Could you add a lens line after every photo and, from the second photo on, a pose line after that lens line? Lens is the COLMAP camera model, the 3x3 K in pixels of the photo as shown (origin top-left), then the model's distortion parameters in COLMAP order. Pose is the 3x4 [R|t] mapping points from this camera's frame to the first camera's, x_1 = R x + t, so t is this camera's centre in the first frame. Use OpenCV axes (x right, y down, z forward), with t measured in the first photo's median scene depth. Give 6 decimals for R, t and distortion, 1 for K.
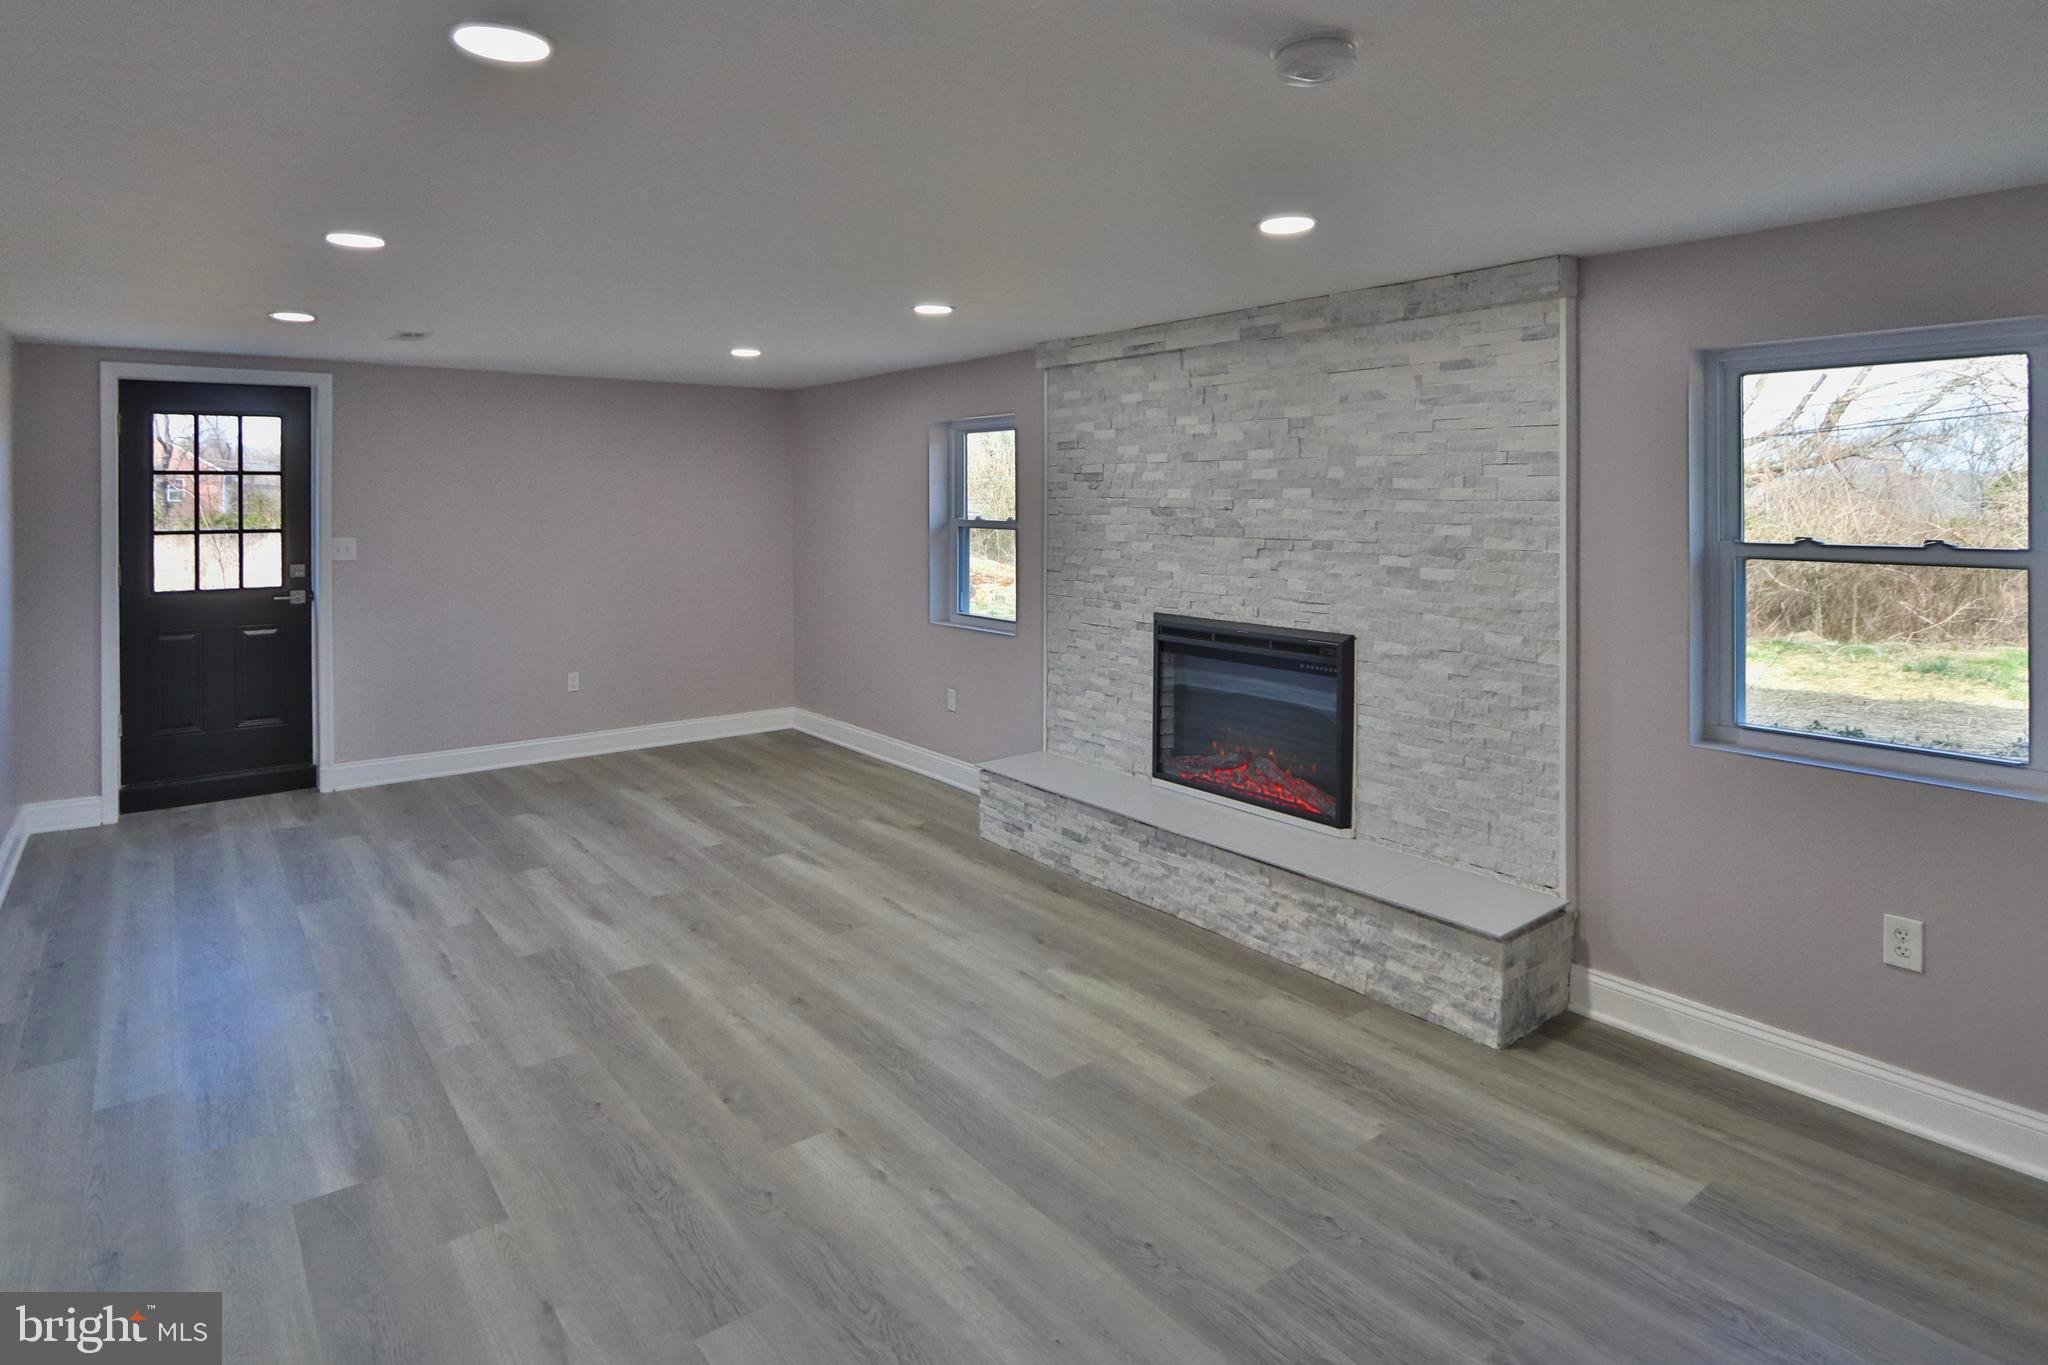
lens RADIAL K [[1103.3, 0, 1023.4], [0, 1103.3, 502.0], [0, 0, 1]] dist [-0.026513, 0.000545]
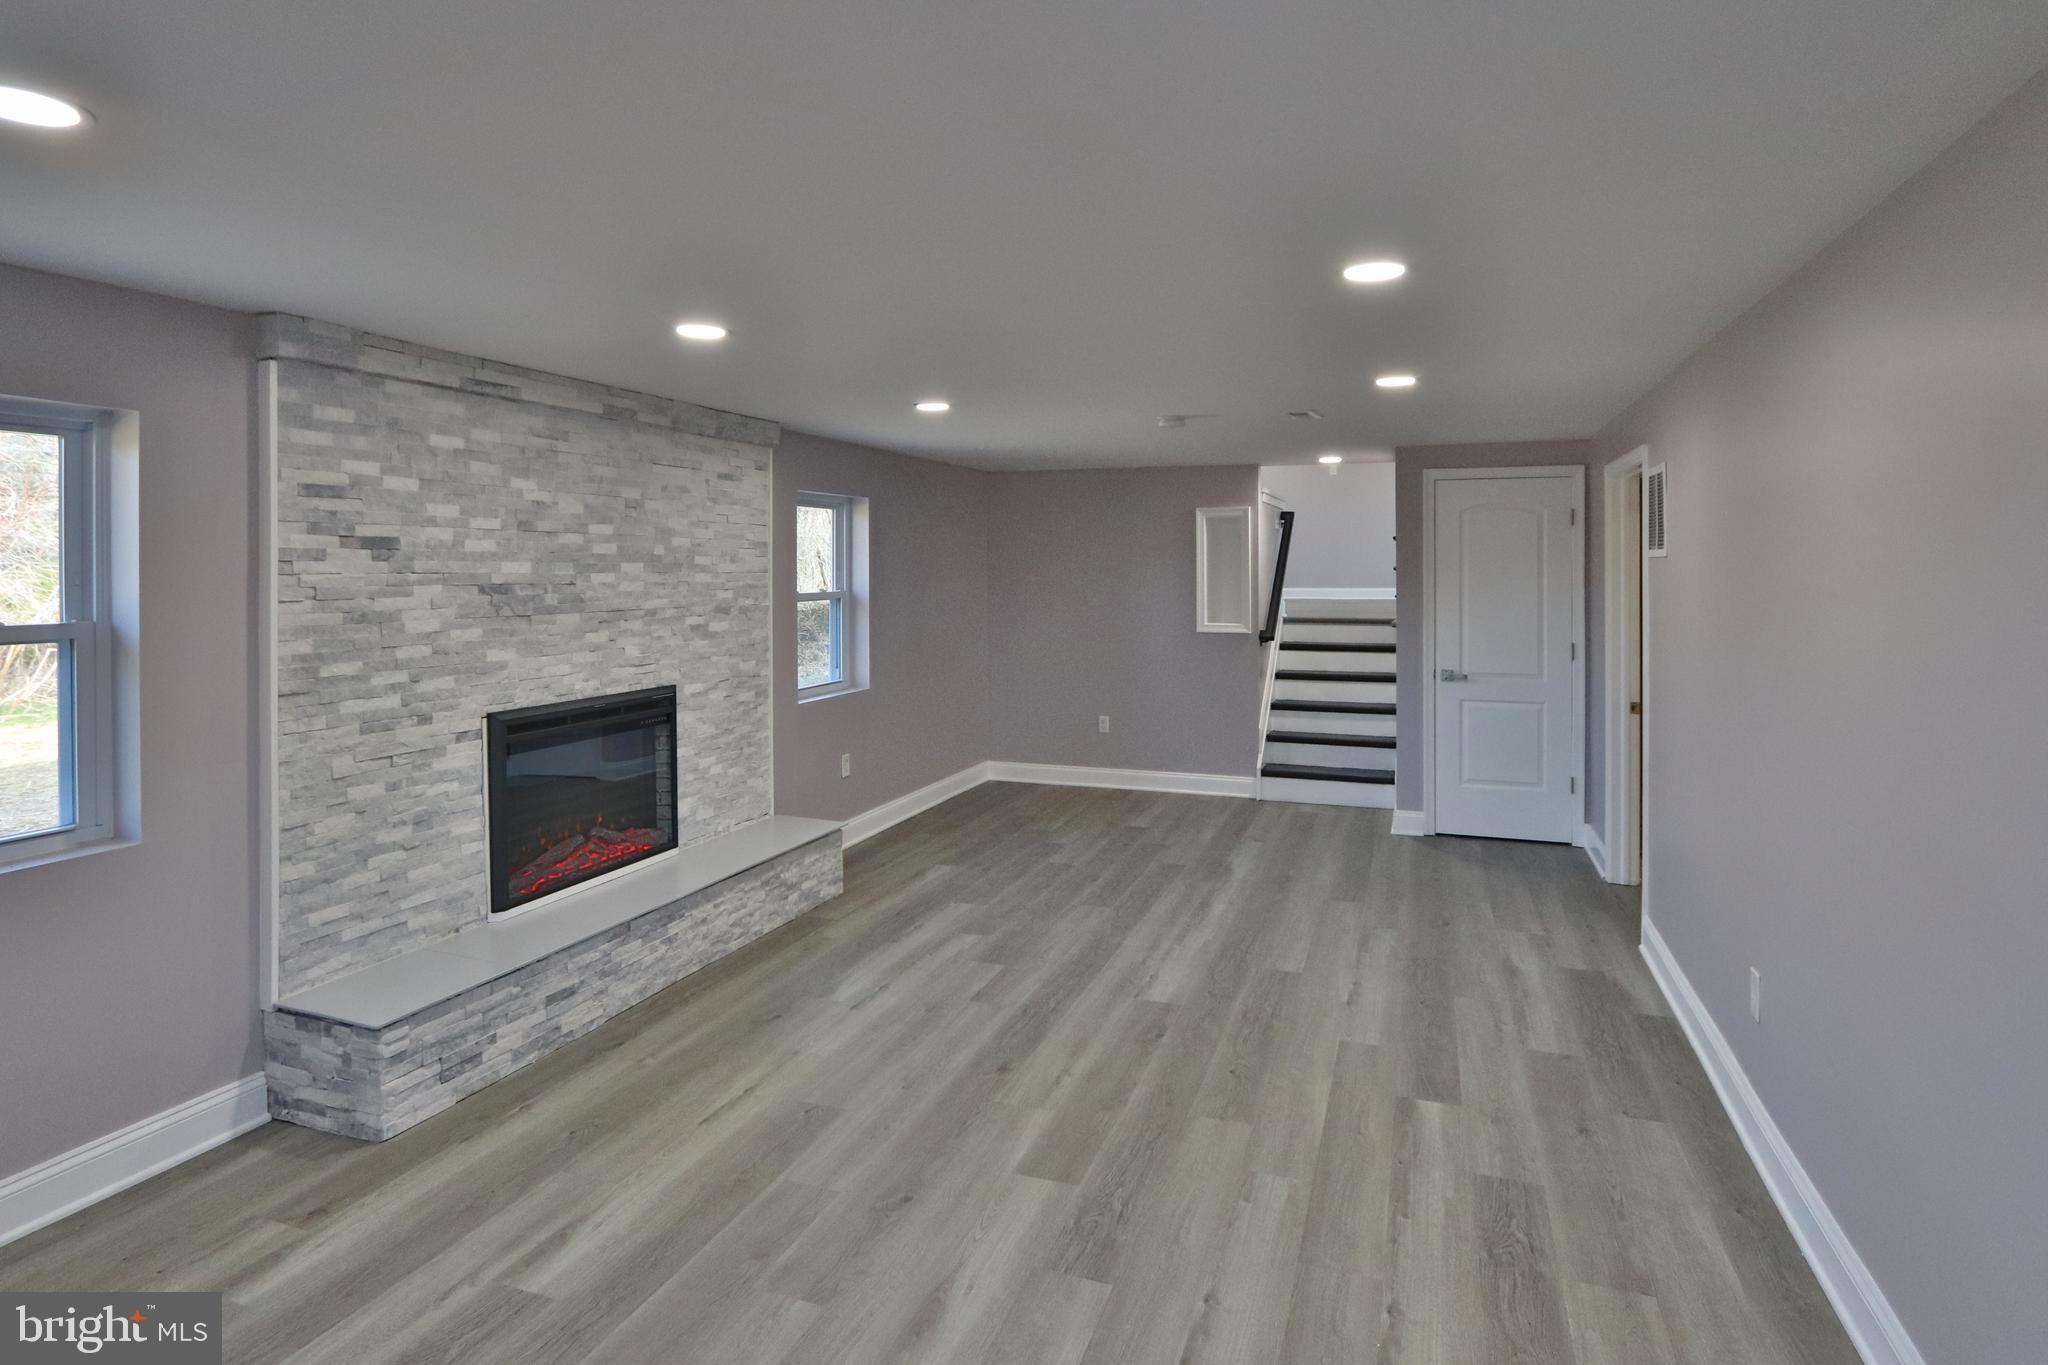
lens RADIAL K [[1103.3, 0, 1013.0], [0, 1103.3, 576.5], [0, 0, 1]] dist [-0.026513, 0.000545]
pose [[-0.516155, -0.007515, 0.856462, -0.935469], [0.003824, 0.999931, 0.011078, -0.010145], [-0.856487, 0.008993, -0.516091, 1.313427]]
